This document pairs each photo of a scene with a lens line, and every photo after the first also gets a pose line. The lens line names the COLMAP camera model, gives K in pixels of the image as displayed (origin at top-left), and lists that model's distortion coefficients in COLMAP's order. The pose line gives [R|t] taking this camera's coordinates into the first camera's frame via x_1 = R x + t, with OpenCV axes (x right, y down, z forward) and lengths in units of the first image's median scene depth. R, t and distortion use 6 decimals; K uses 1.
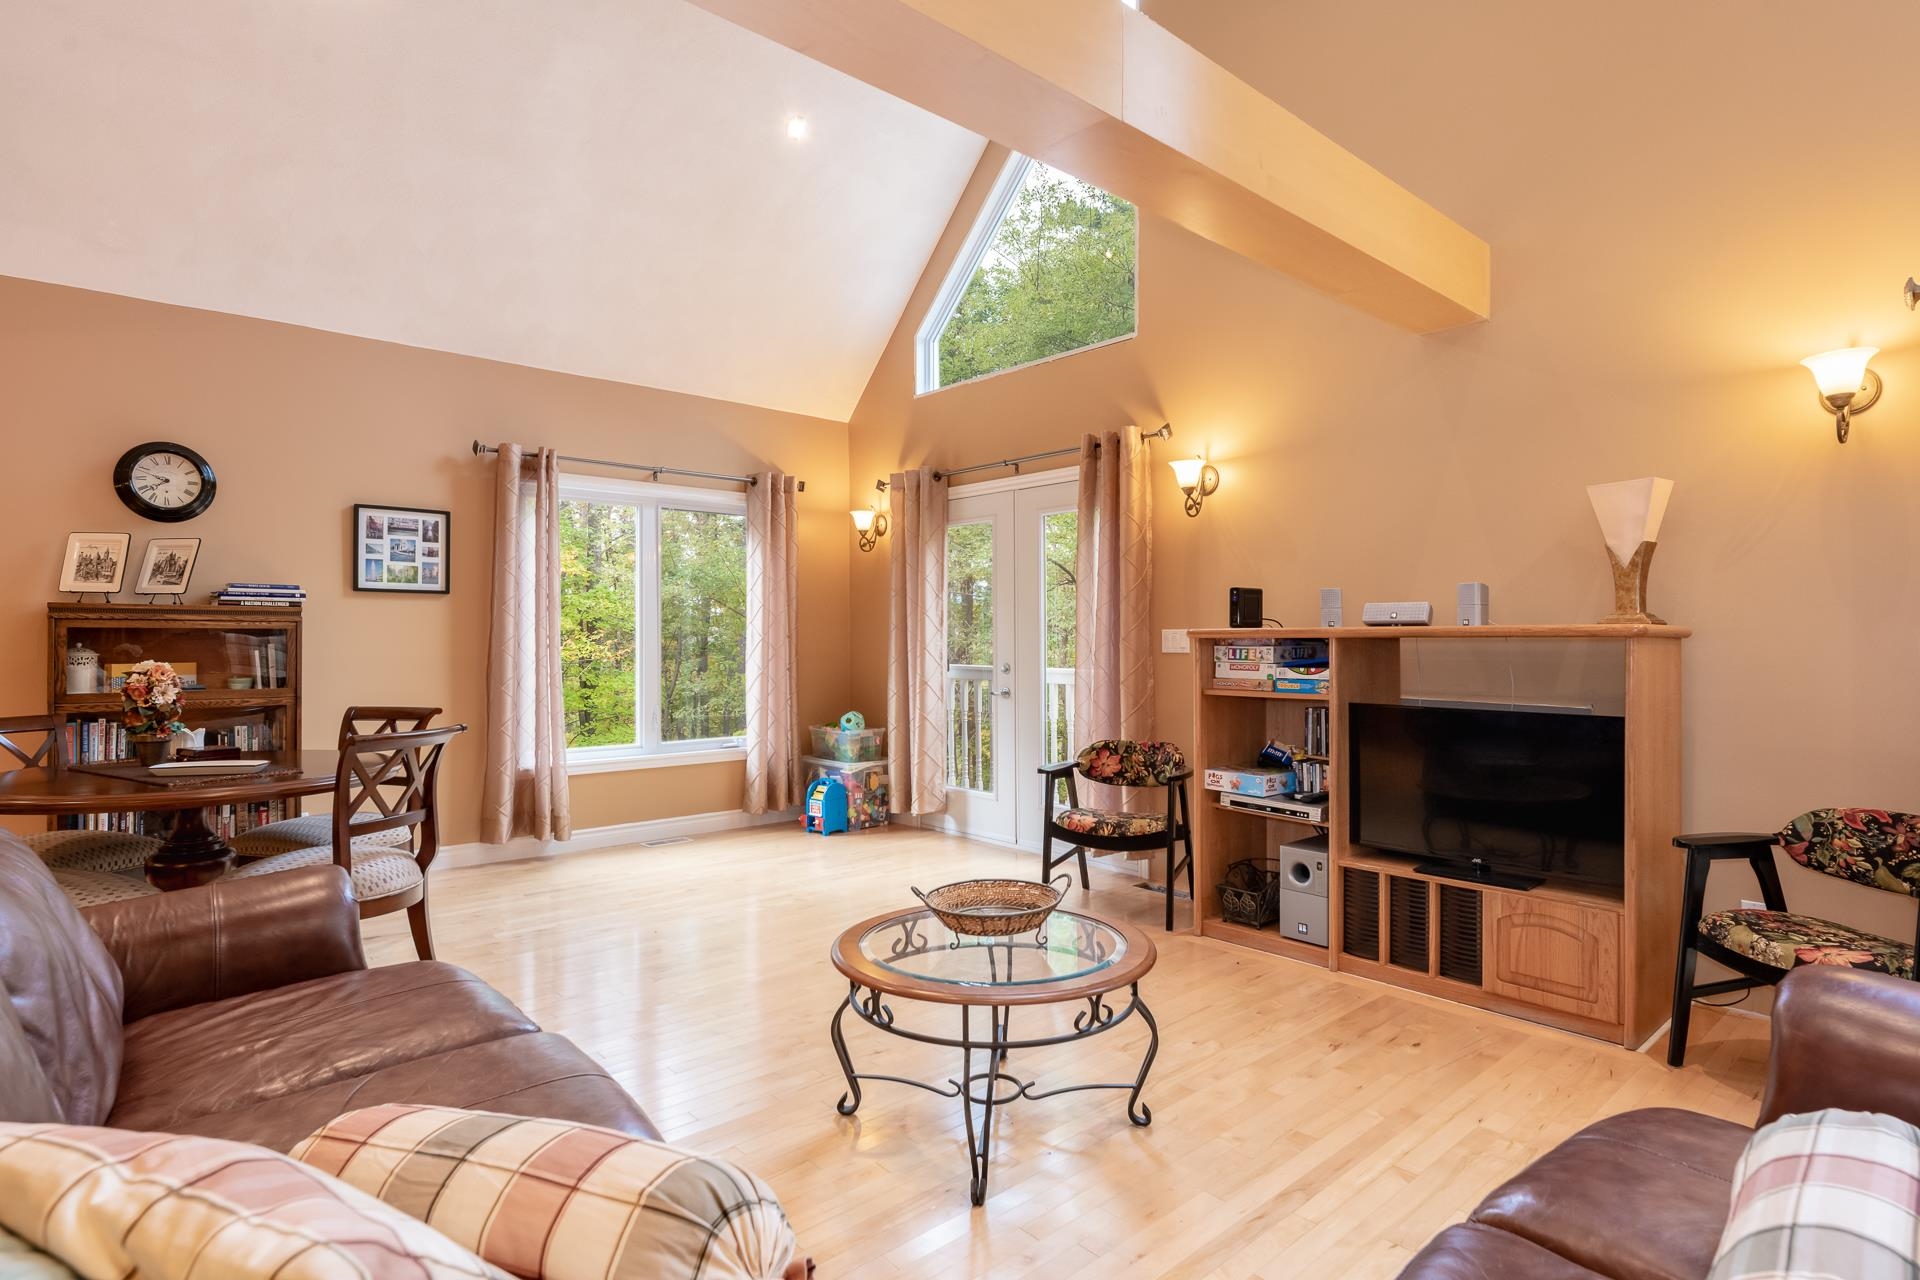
lens RADIAL K [[1009.9, 0, 961.3], [0, 1009.9, 636.6], [0, 0, 1]] dist [0.005344, 0.000336]
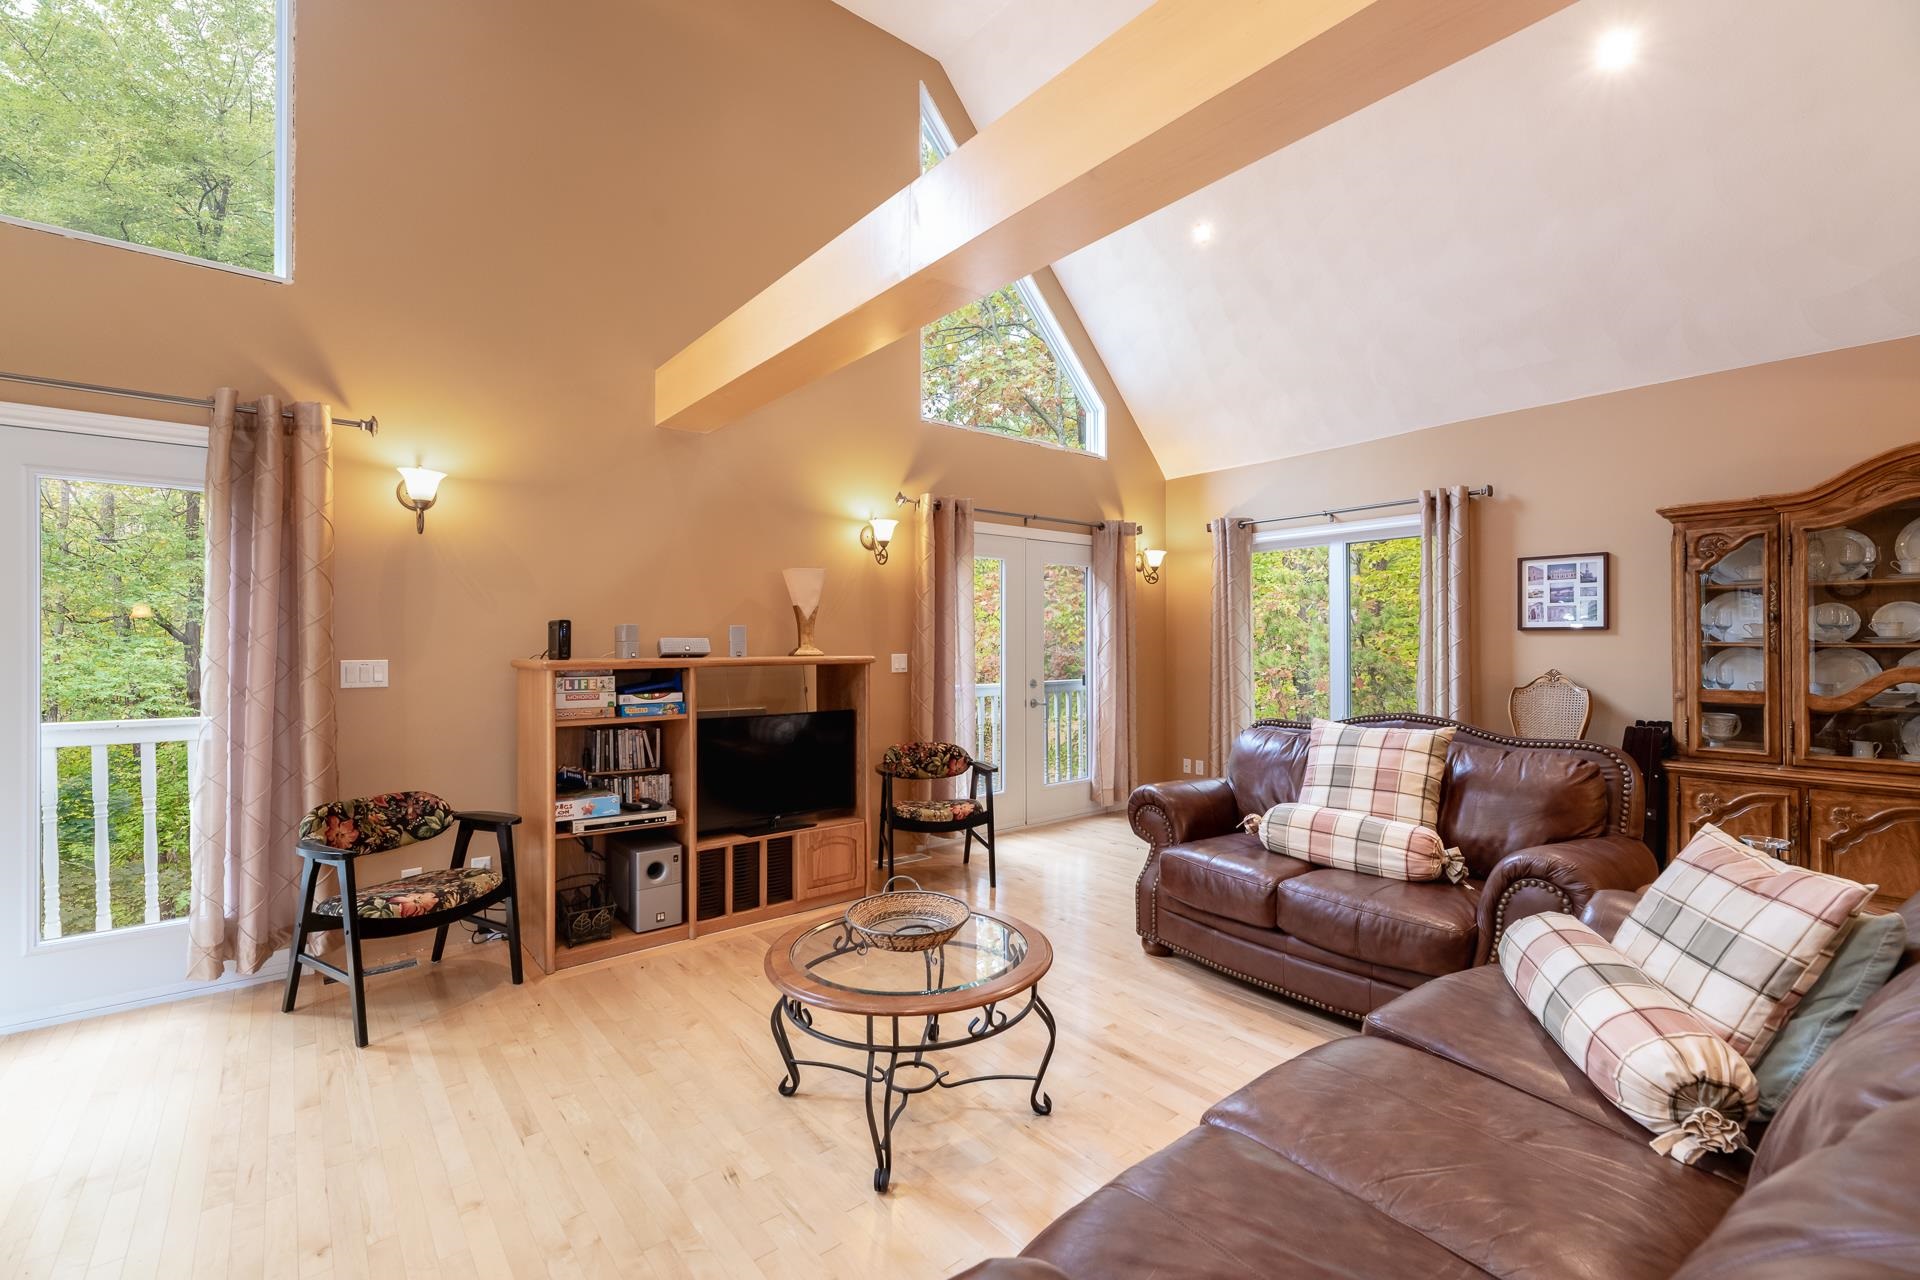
lens RADIAL K [[835.1, 0, 958.5], [0, 835.1, 649.0], [0, 0, 1]] dist [-0.000894, 0.000160]
pose [[0.046702, 0.003633, 0.998902, -0.600242], [0.016543, 0.999853, -0.004409, -0.010119], [-0.998772, 0.016731, 0.046635, 0.597910]]
